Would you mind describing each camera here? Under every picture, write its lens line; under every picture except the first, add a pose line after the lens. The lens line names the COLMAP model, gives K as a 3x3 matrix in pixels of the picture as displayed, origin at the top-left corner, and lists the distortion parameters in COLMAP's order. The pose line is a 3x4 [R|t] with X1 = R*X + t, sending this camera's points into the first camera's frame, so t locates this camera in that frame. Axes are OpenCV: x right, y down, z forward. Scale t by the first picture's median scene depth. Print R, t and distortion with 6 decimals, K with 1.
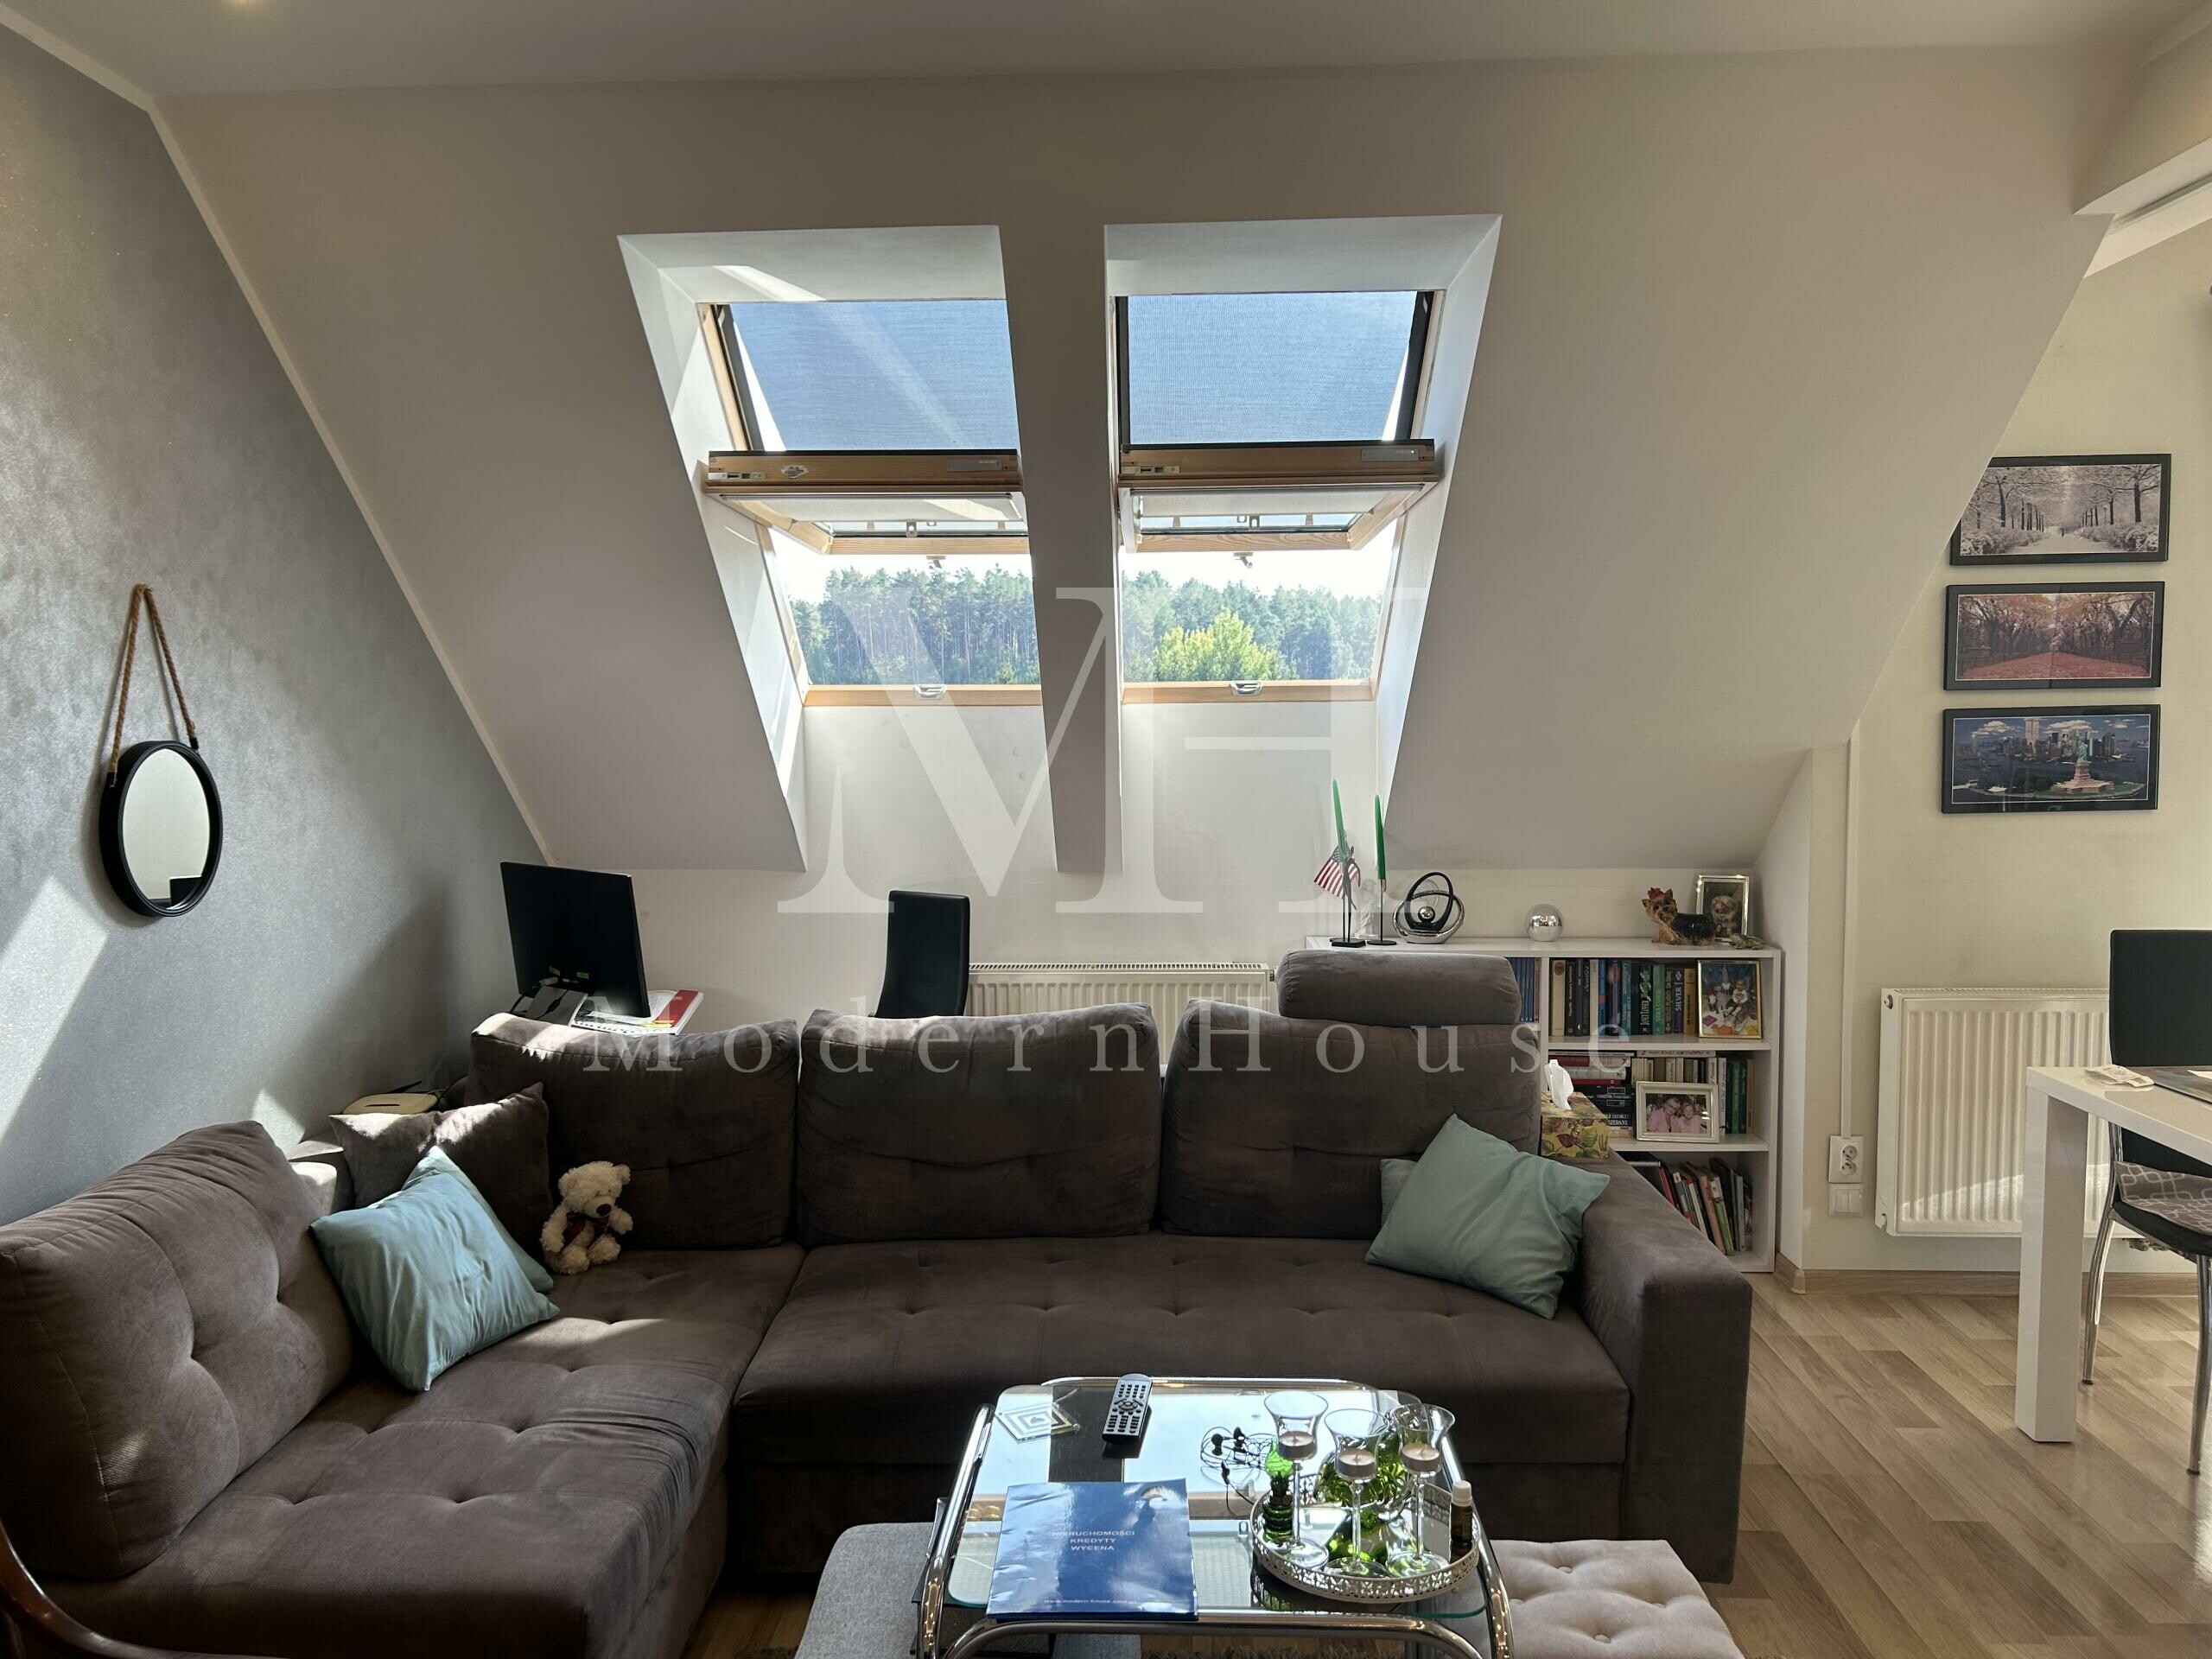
lens RADIAL K [[1677.5, 0, 1106.0], [0, 1677.5, 829.5], [0, 0, 1]] dist [0.048737, -0.045847]
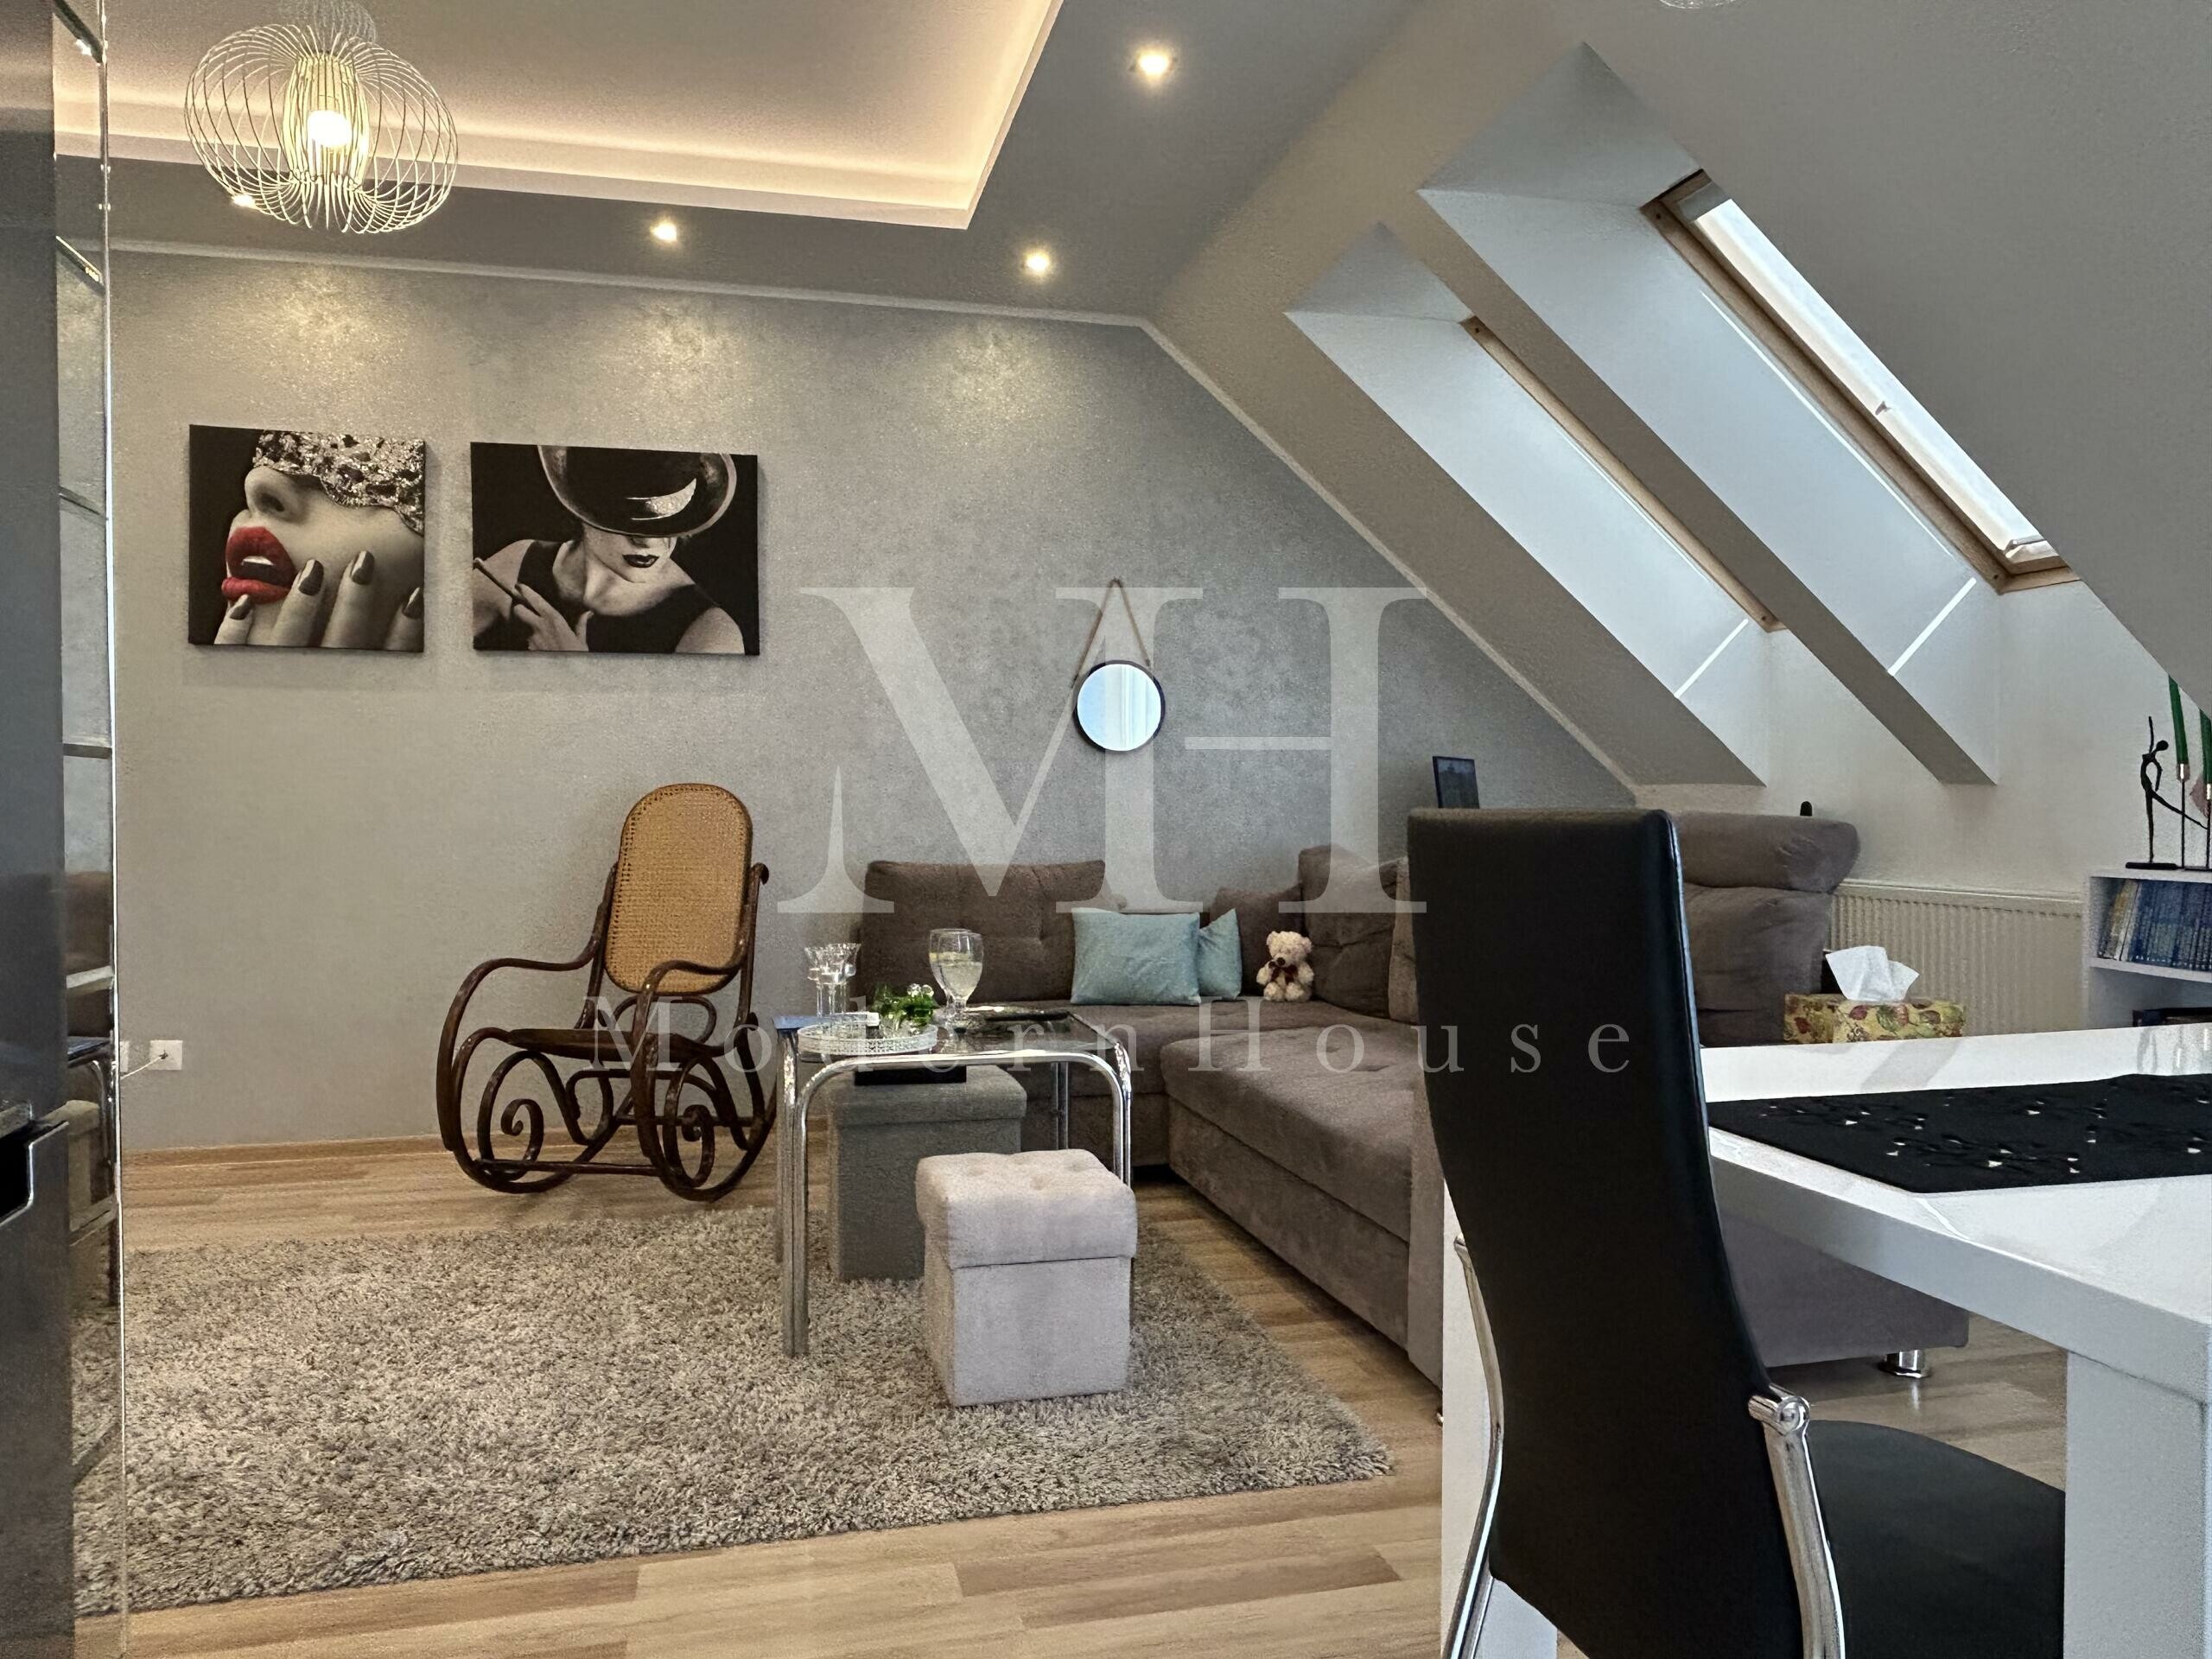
lens RADIAL K [[1578.6, 0, 1106.0], [0, 1578.6, 829.5], [0, 0, 1]] dist [-0.009737, -0.002277]
pose [[0.279119, 0.024887, -0.959934, 0.767497], [-0.068477, 0.997635, 0.005953, 0.085011], [0.957812, 0.064072, 0.280163, 0.348448]]
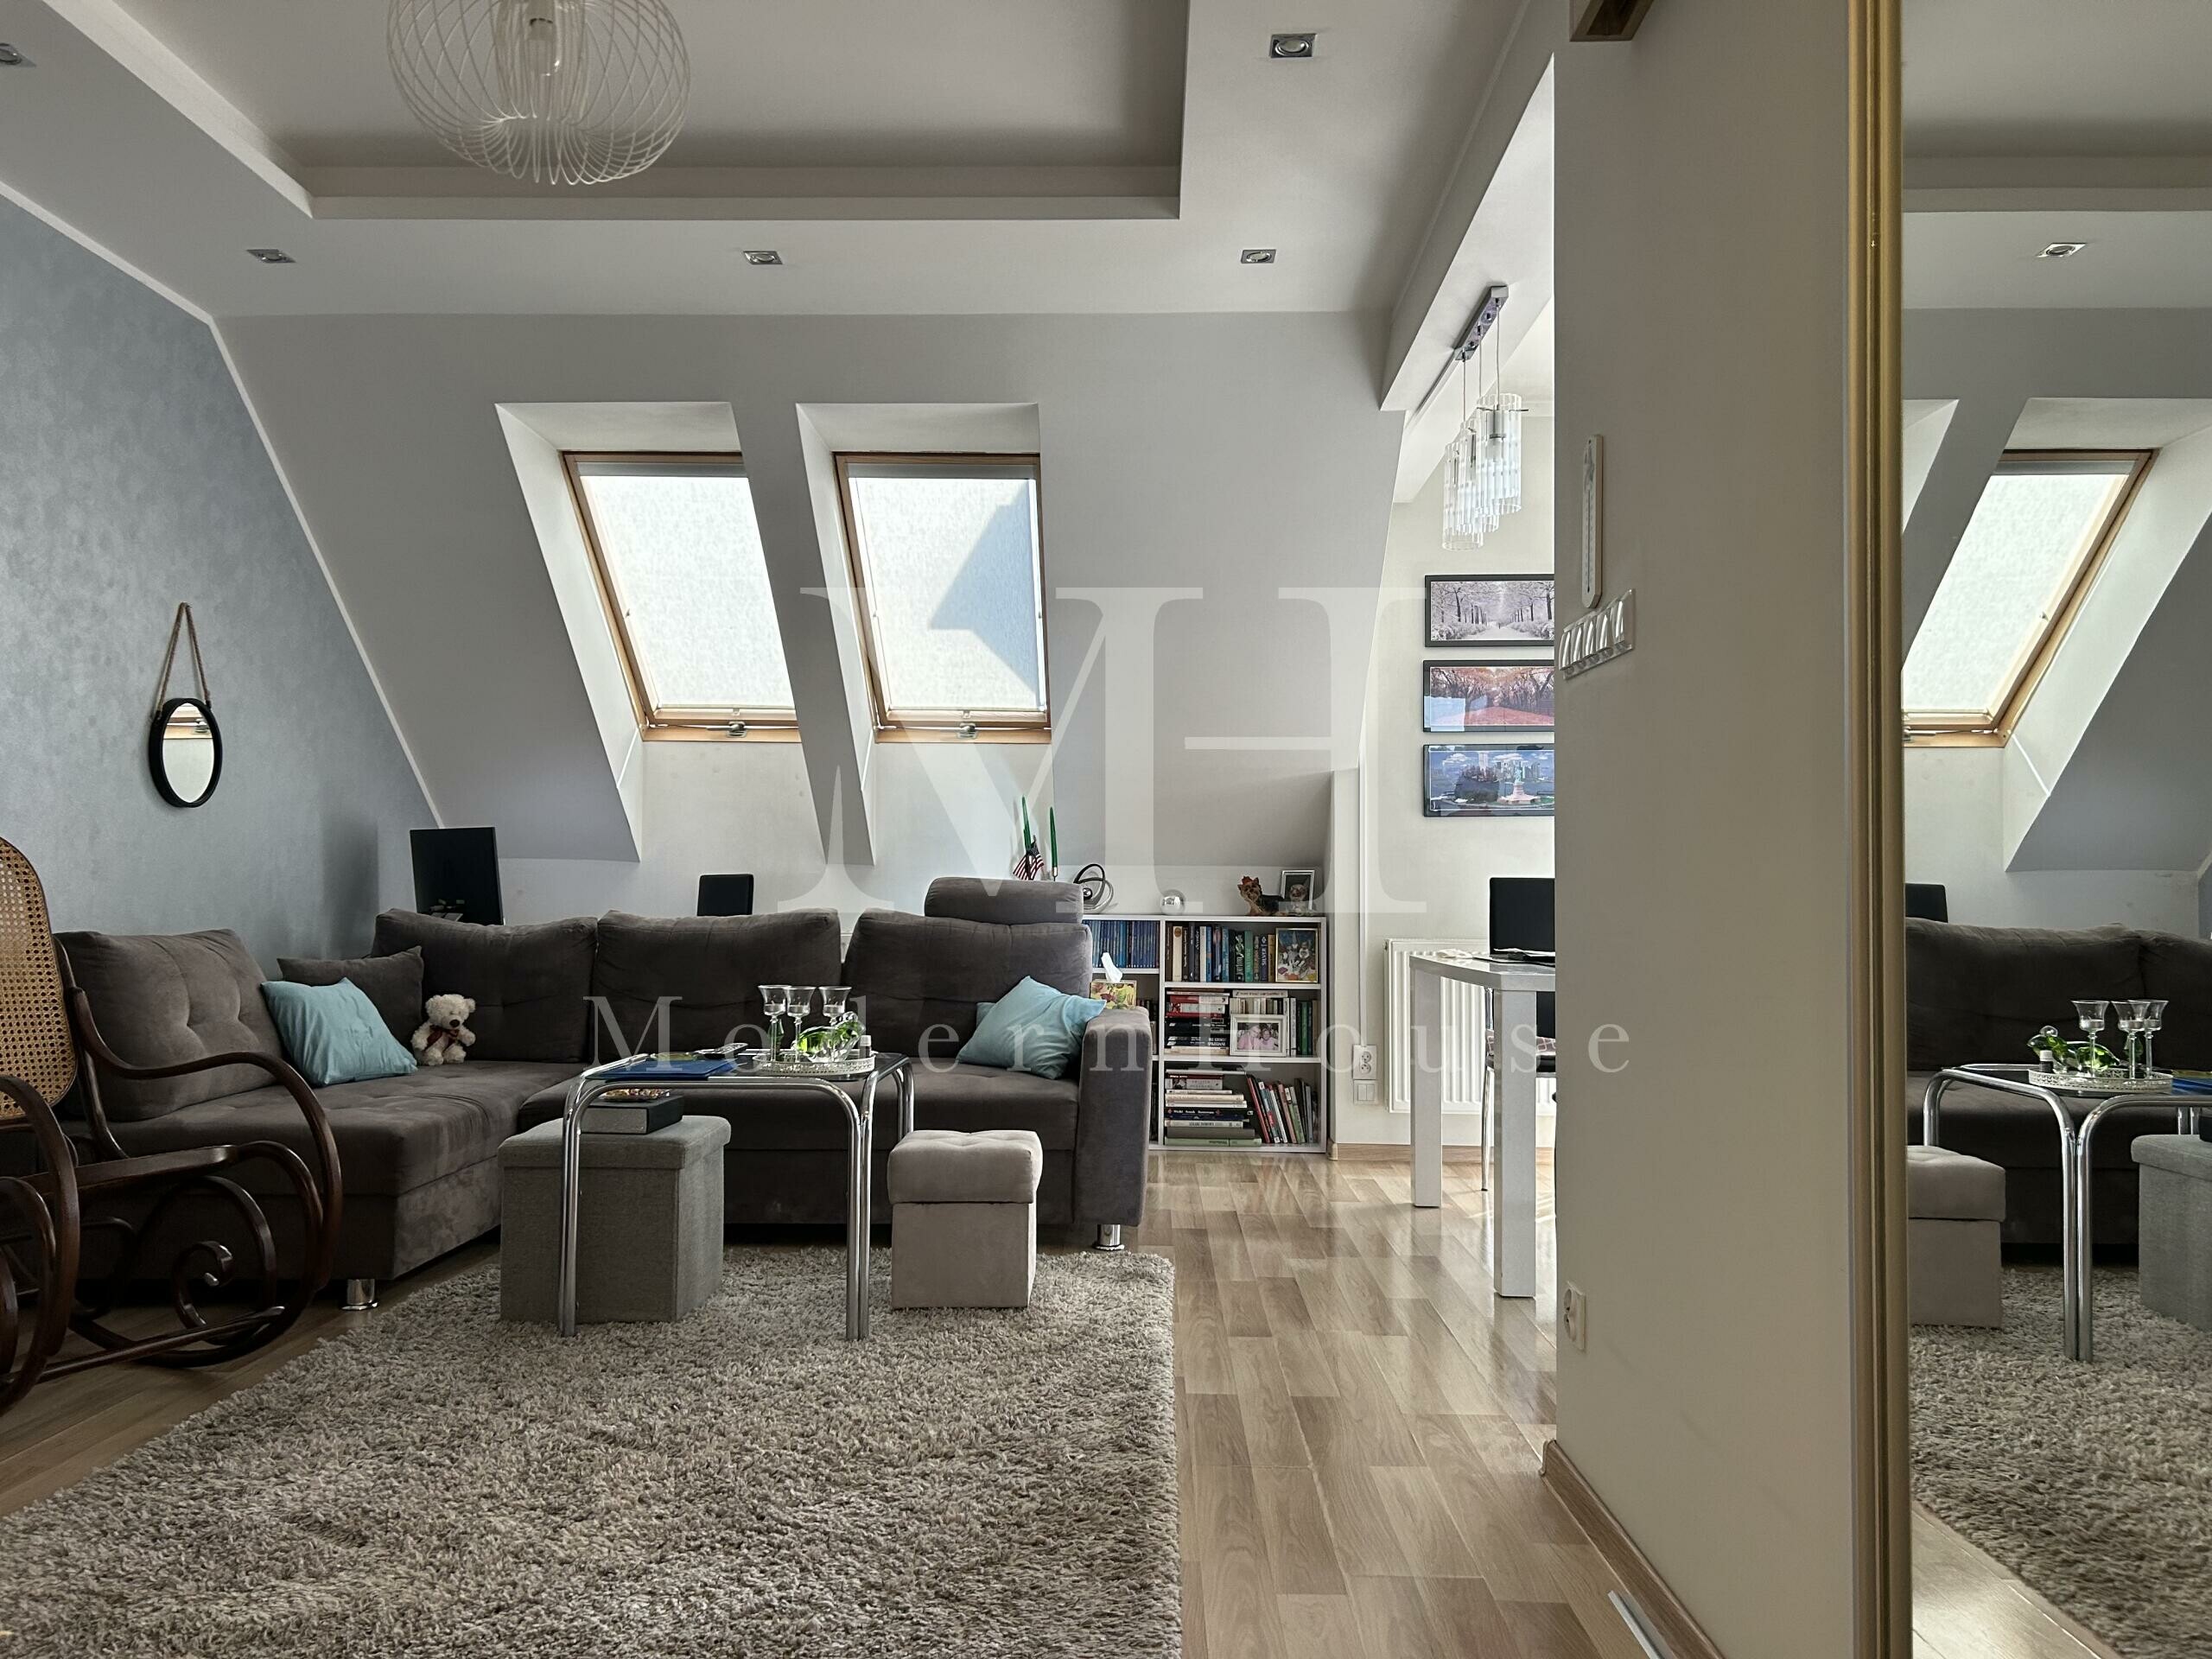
lens RADIAL K [[1642.2, 0, 1094.7], [0, 1642.2, 817.7], [0, 0, 1]] dist [0.049045, -0.053196]
pose [[0.999791, 0.014893, 0.013991, 0.195854], [-0.013194, 0.993334, -0.114514, 0.157214], [-0.015603, 0.114306, 0.993323, -0.391375]]
